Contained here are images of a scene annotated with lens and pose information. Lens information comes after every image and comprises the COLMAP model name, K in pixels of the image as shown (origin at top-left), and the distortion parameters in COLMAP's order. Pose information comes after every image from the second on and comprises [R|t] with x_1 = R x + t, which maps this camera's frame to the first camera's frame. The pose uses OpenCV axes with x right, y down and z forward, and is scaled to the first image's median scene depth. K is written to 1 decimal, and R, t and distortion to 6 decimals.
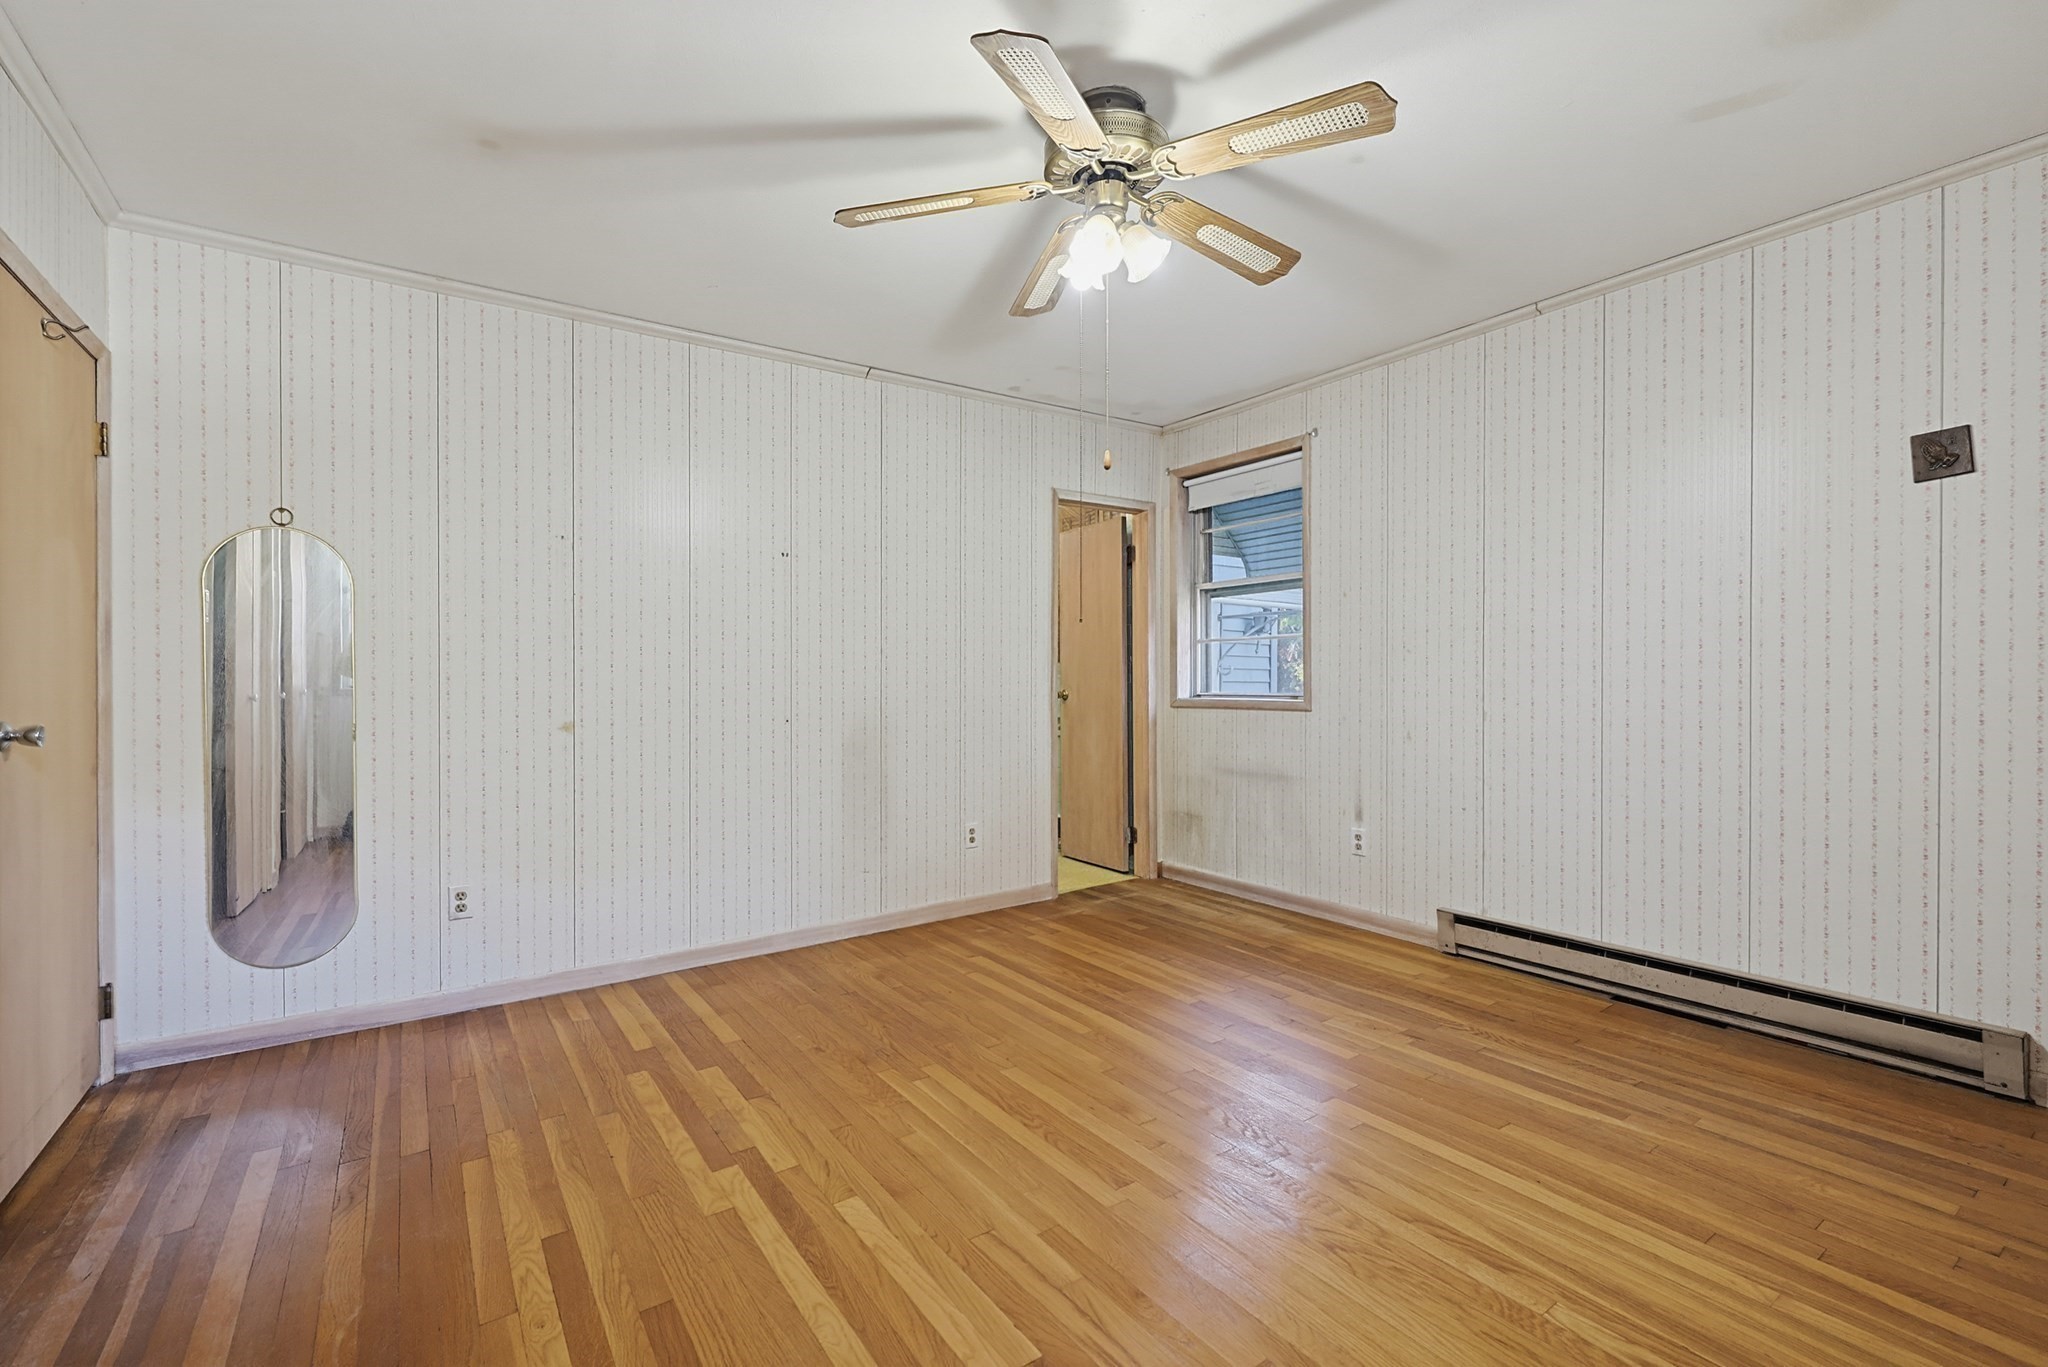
lens RADIAL K [[881.6, 0, 1035.3], [0, 881.6, 688.7], [0, 0, 1]] dist [-0.000504, 0.000095]
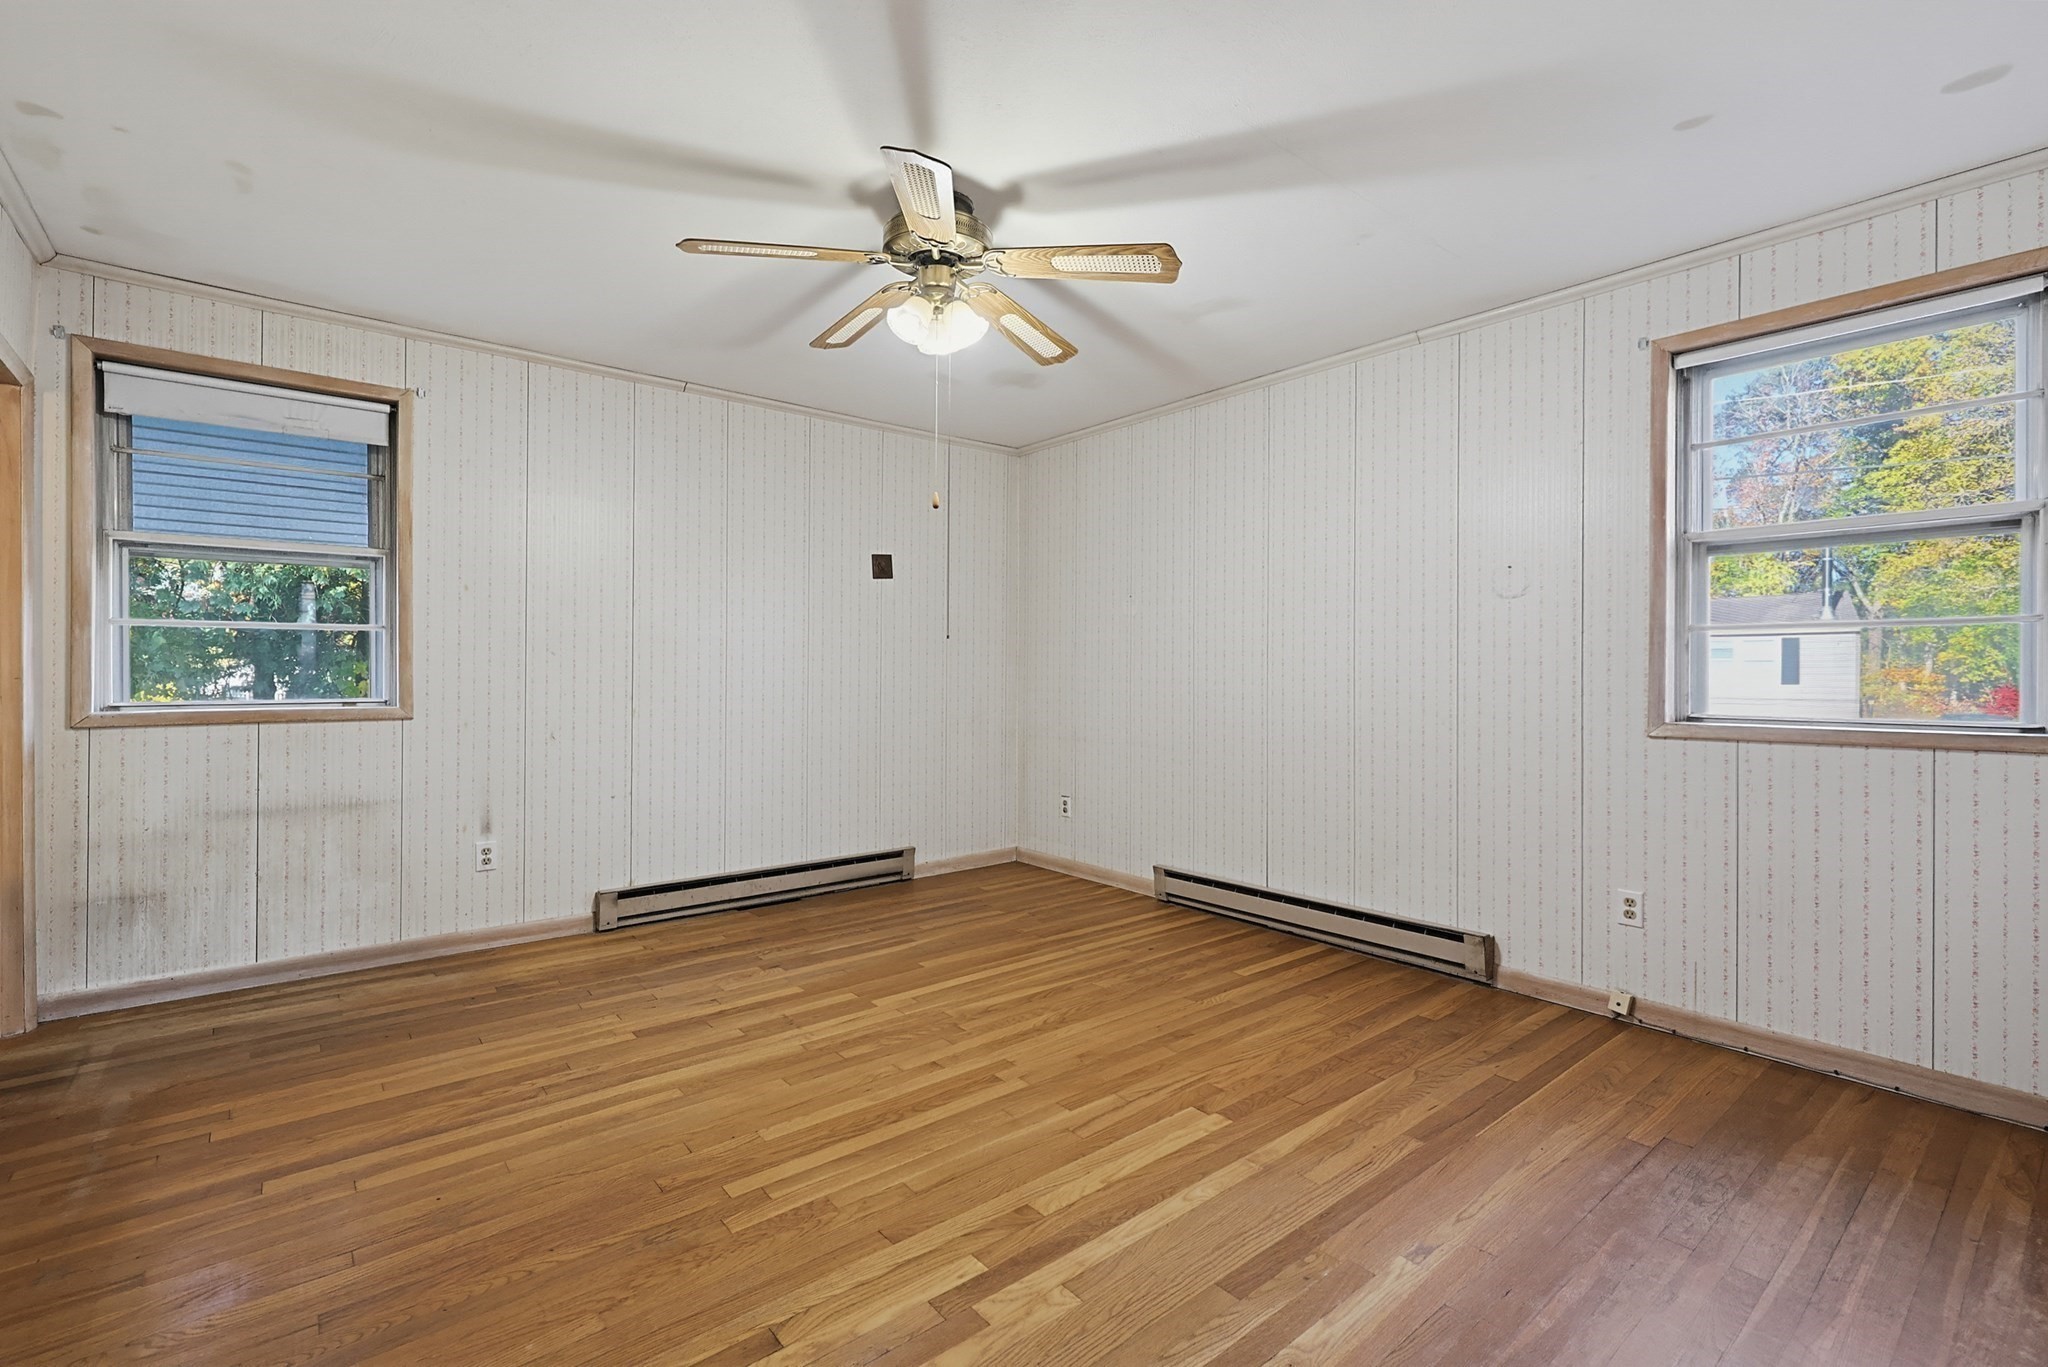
lens RADIAL K [[804.9, 0, 1024.0], [0, 804.9, 683.5], [0, 0, 1]] dist [-0.000199, 0.000184]
pose [[-0.012612, -0.009694, 0.999873, -0.589586], [0.007860, 0.999921, 0.009794, -0.015051], [-0.999890, 0.007982, -0.012535, 0.534341]]
